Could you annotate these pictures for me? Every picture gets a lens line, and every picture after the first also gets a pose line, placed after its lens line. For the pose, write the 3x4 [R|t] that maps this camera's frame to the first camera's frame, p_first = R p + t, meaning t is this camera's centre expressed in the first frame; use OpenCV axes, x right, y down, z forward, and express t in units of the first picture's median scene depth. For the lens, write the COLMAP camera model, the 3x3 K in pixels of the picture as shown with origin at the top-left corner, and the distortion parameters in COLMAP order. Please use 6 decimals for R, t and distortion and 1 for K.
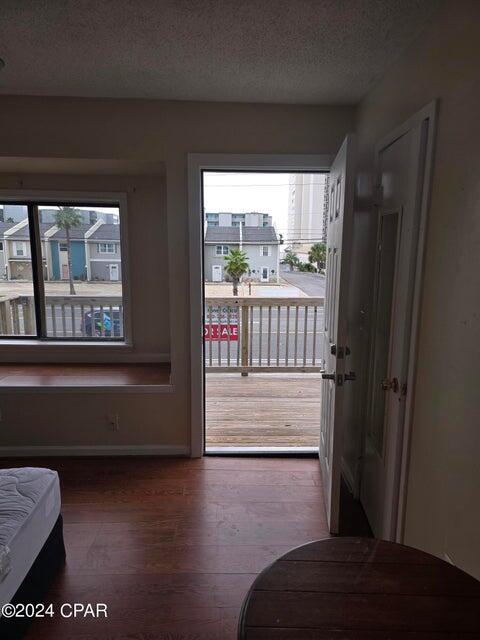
lens RADIAL K [[433.7, 0, 245.6], [0, 433.7, 321.9], [0, 0, 1]] dist [0.053815, -0.000635]
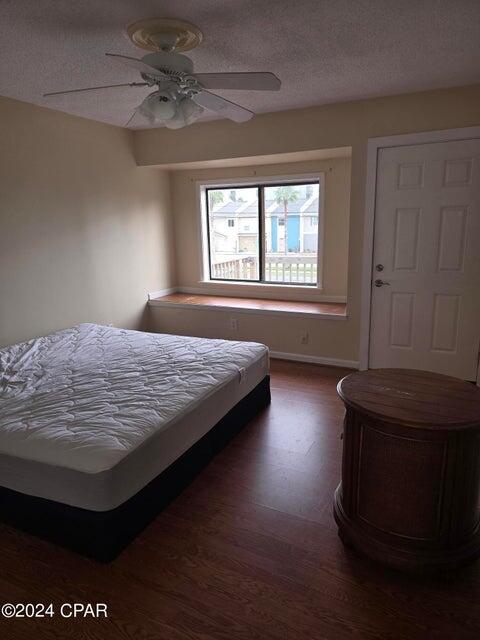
lens RADIAL K [[433.7, 0, 243.0], [0, 433.7, 321.9], [0, 0, 1]] dist [0.053815, -0.000635]
pose [[0.888676, 0.073068, -0.452676, 0.130647], [-0.045340, 0.996387, 0.071820, 0.067957], [0.456288, -0.043301, 0.888778, -0.289534]]
